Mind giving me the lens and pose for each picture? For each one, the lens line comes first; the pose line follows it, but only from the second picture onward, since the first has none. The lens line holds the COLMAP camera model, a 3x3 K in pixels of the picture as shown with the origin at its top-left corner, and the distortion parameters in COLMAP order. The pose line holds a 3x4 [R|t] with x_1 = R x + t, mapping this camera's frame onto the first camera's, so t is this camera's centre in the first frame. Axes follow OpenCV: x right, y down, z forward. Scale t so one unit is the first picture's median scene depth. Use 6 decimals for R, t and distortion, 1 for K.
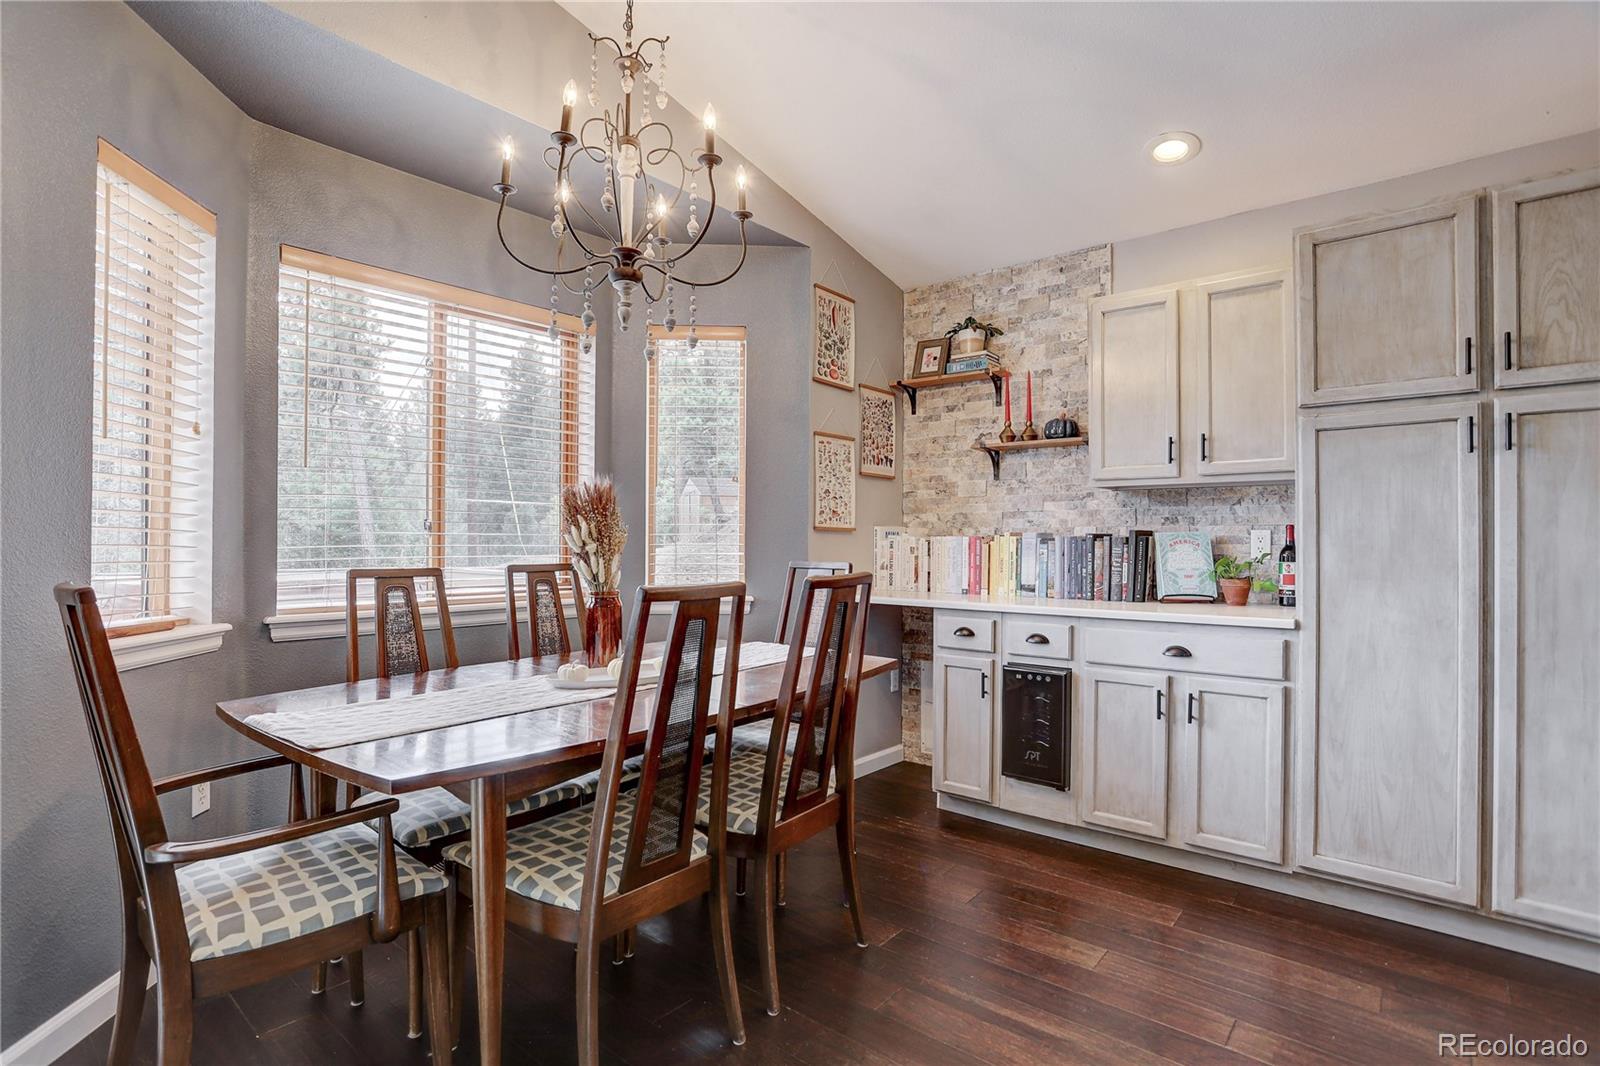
lens RADIAL K [[771.9, 0, 789.2], [0, 771.9, 538.5], [0, 0, 1]] dist [-0.073739, 0.032022]
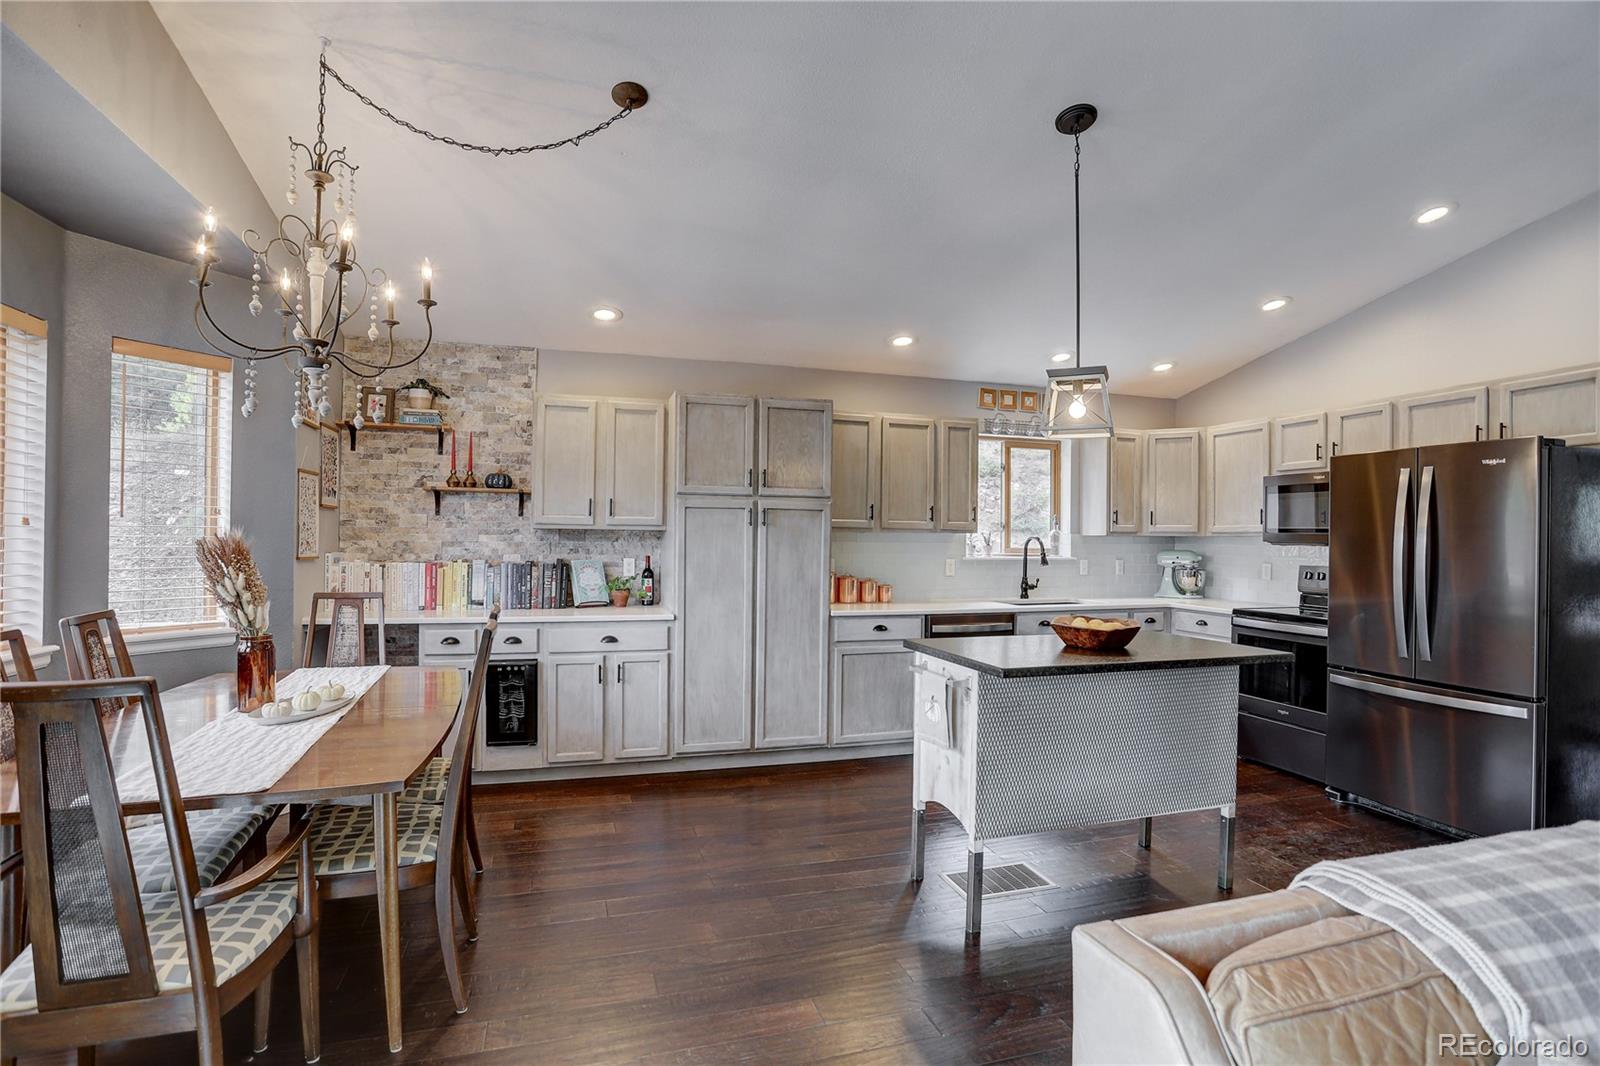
lens RADIAL K [[771.9, 0, 789.2], [0, 771.9, 538.5], [0, 0, 1]] dist [-0.073739, 0.032022]
pose [[0.542162, 0.002985, 0.840269, -0.517469], [-0.012898, 0.999905, 0.004770, -0.060480], [-0.840175, -0.013424, 0.542149, -0.150321]]
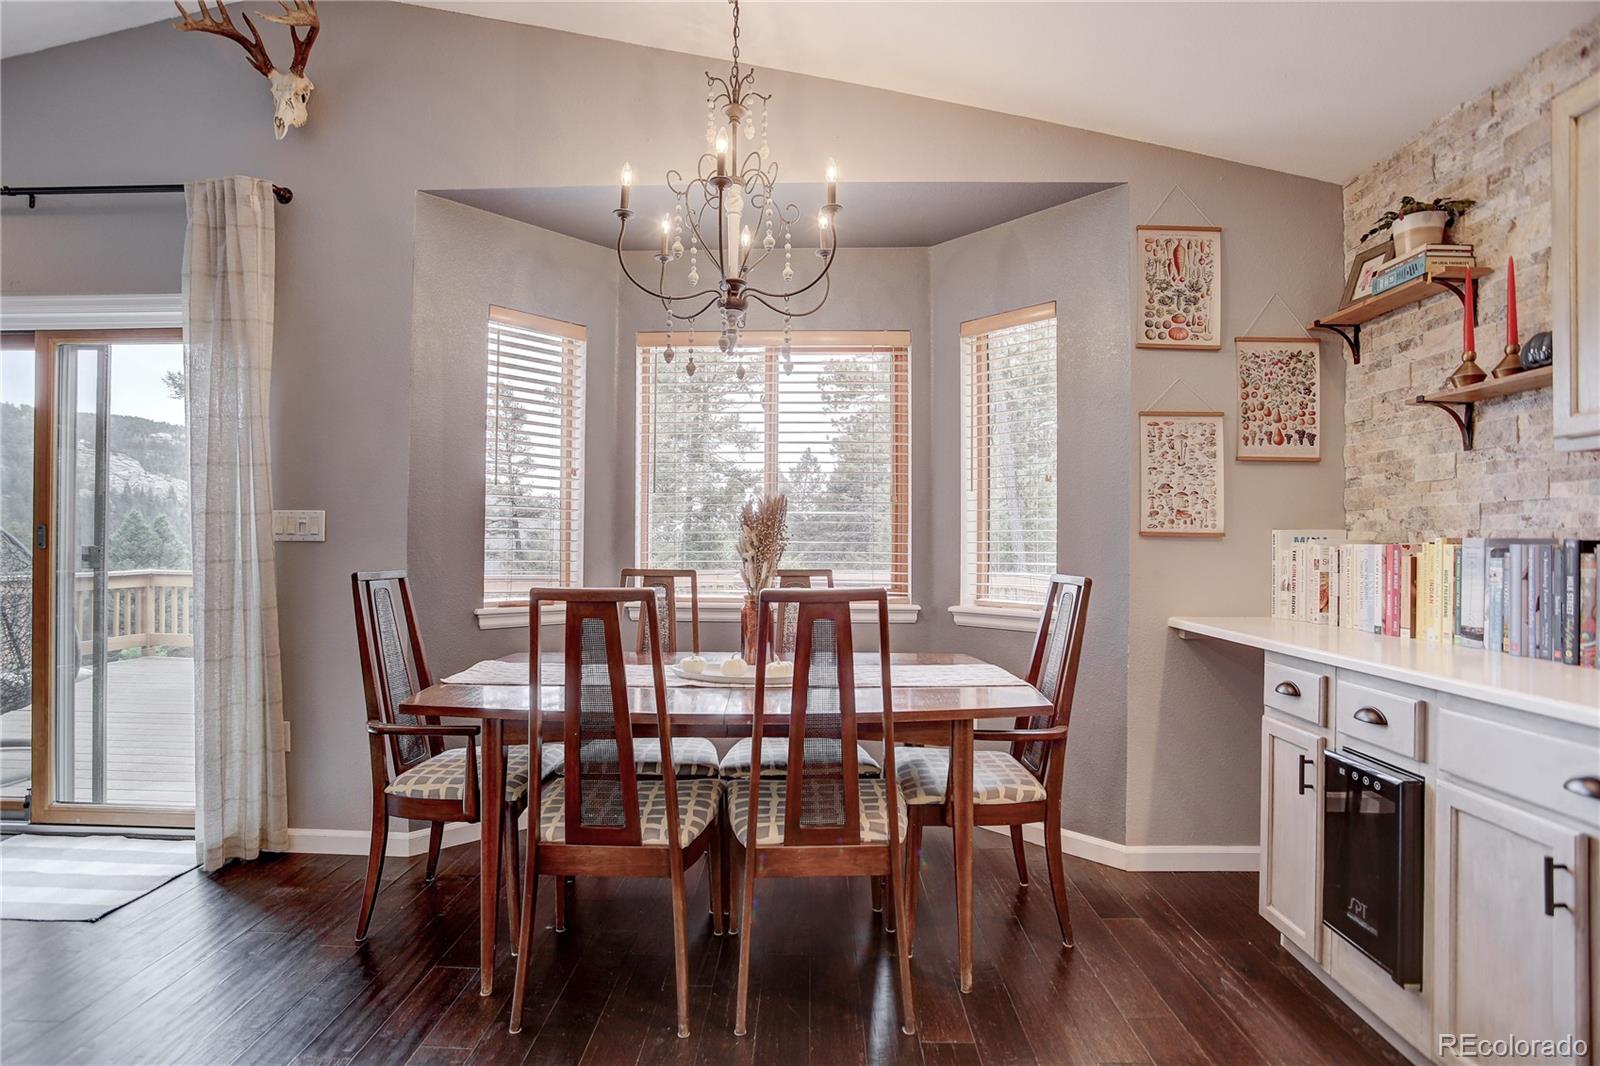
lens RADIAL K [[771.8, 0, 790.7], [0, 771.8, 539.3], [0, 0, 1]] dist [-0.067053, 0.028991]
pose [[0.627187, -0.004600, -0.778855, 0.454924], [-0.001162, 0.999976, -0.006841, -0.002281], [0.778868, 0.005196, 0.627166, 0.252116]]
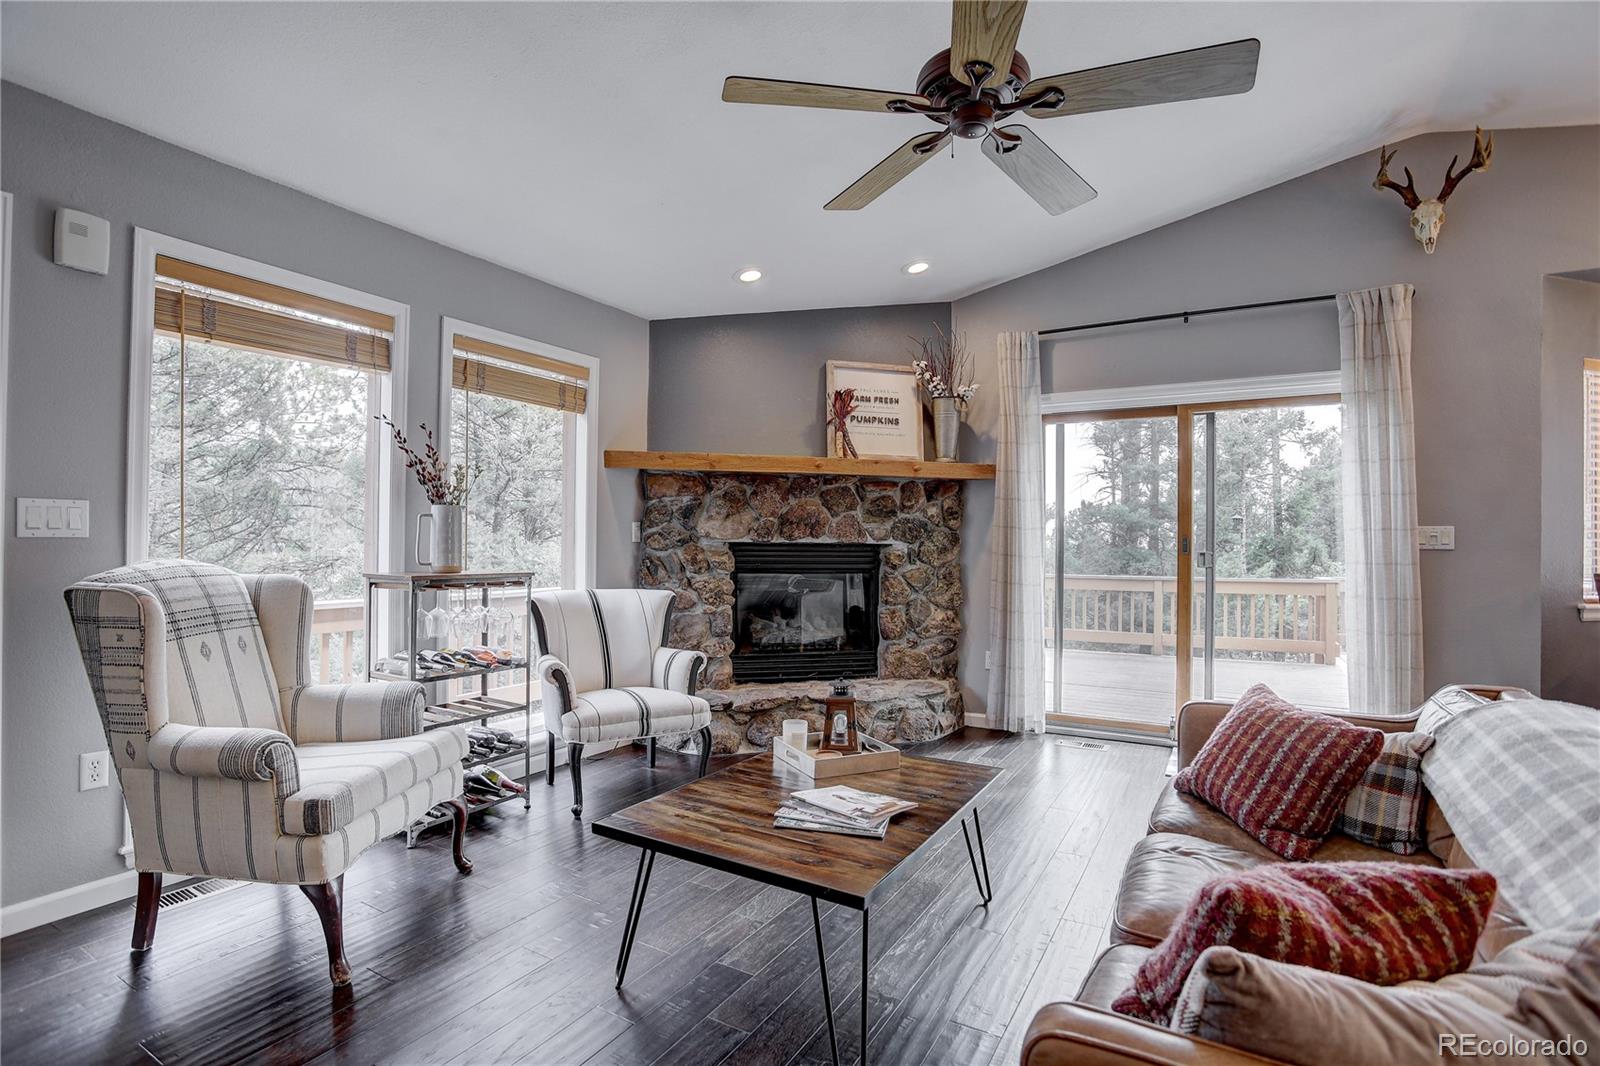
lens RADIAL K [[780.9, 0, 781.8], [0, 780.9, 537.6], [0, 0, 1]] dist [-0.090284, 0.046452]
pose [[0.164330, -0.010522, -0.986349, 0.404591], [-0.005984, 0.999914, -0.011664, -0.003527], [0.986387, 0.007819, 0.164253, -0.846908]]
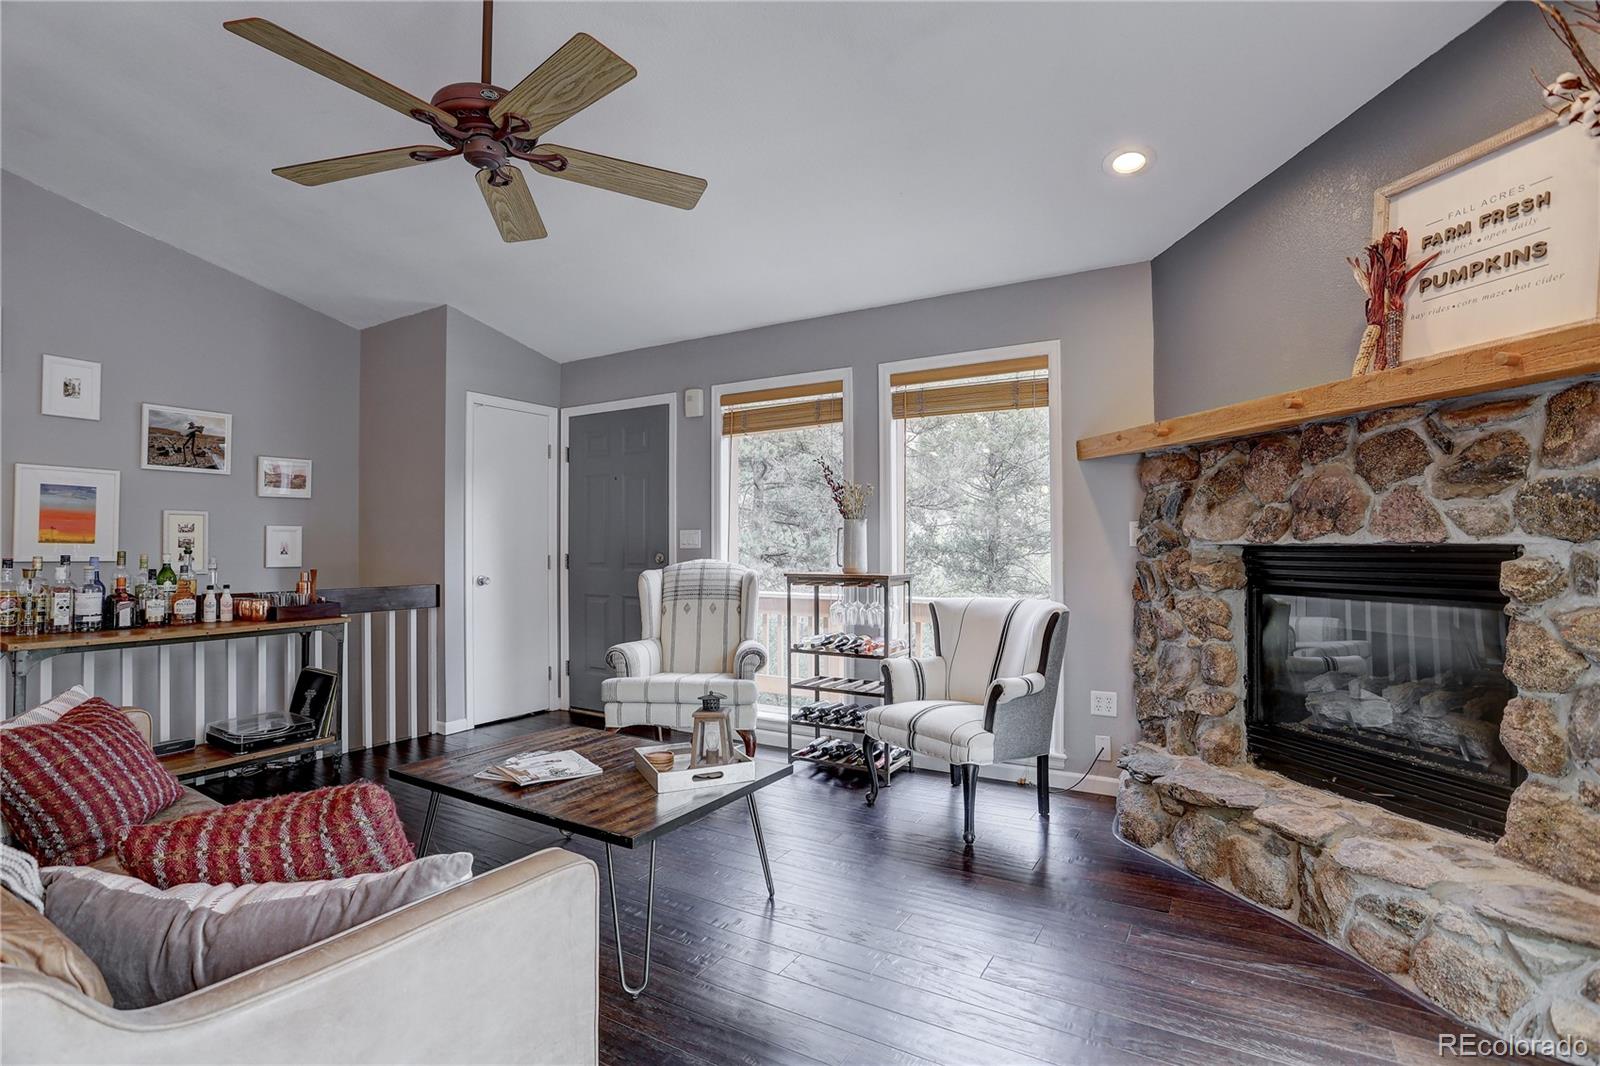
lens RADIAL K [[775.2, 0, 788.0], [0, 775.2, 537.1], [0, 0, 1]] dist [-0.070342, 0.028680]
pose [[-0.987955, -0.004274, -0.154681, -0.369208], [-0.001487, 0.999835, -0.018130, -0.003356], [0.154732, -0.017682, -0.987798, 0.136482]]
